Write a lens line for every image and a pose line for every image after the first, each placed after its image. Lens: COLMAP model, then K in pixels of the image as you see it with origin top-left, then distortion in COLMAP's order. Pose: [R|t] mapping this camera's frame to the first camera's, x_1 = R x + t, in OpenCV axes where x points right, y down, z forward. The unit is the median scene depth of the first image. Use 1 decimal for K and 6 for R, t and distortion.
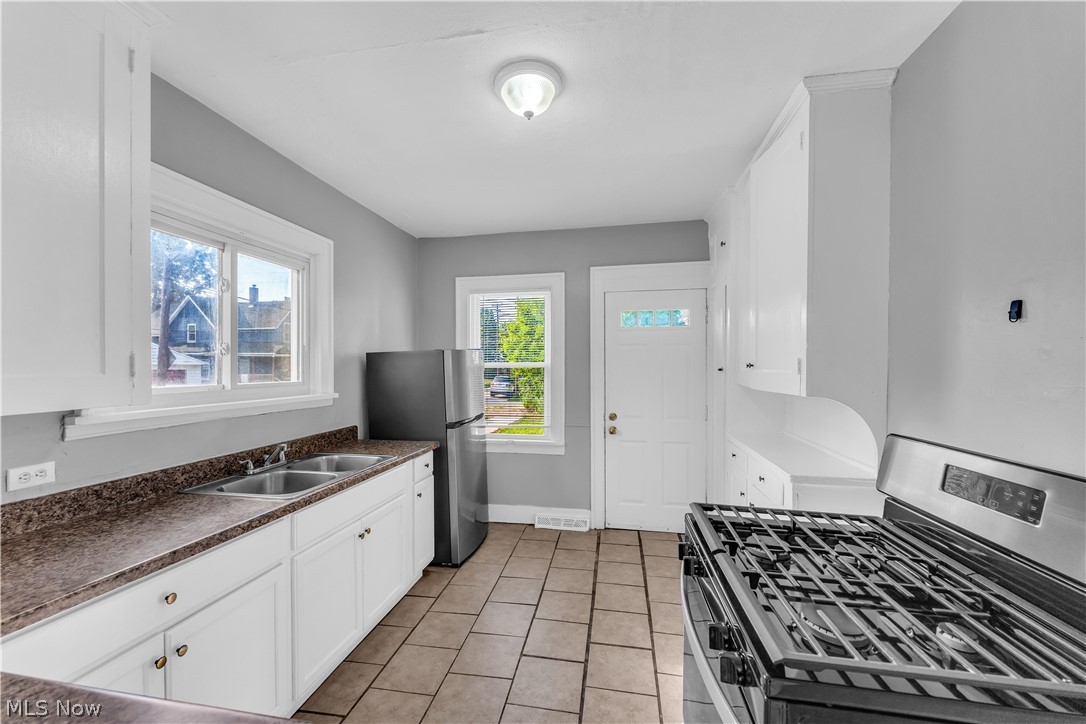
lens RADIAL K [[435.8, 0, 538.3], [0, 435.8, 364.0], [0, 0, 1]] dist [-0.001461, -0.000504]
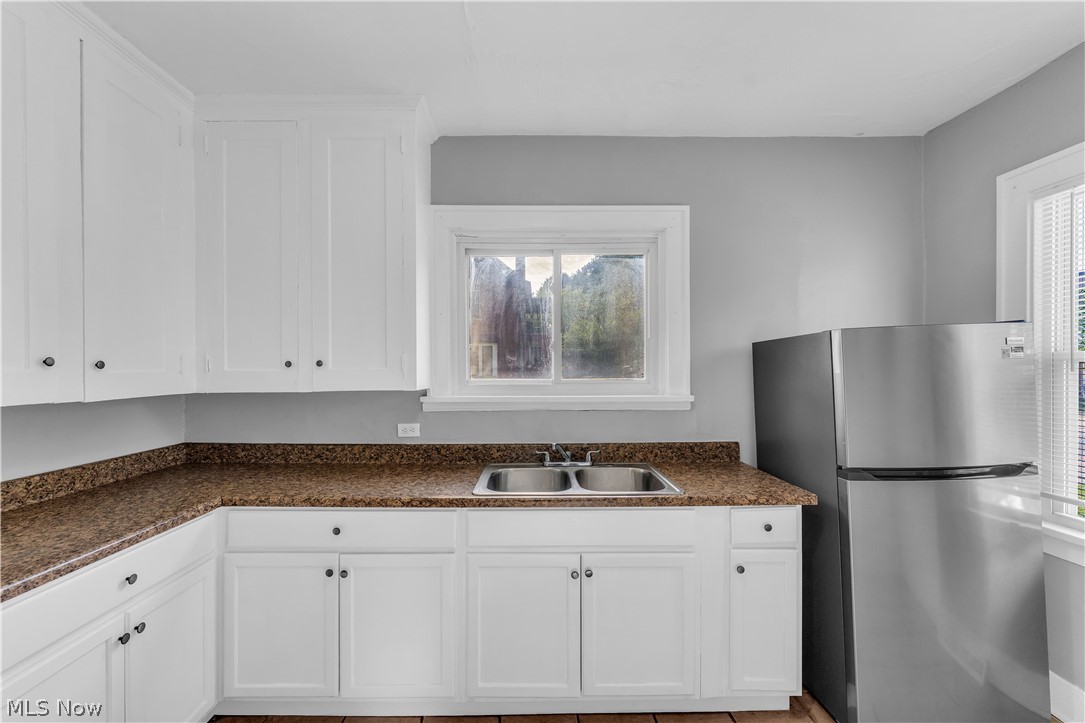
lens RADIAL K [[435.4, 0, 540.7], [0, 435.4, 369.8], [0, 0, 1]] dist [-0.001461, -0.000504]
pose [[0.195604, 0.005029, -0.980670, 0.358336], [0.008525, 0.999940, 0.006829, 0.015913], [0.980646, -0.009695, 0.195549, 0.787482]]
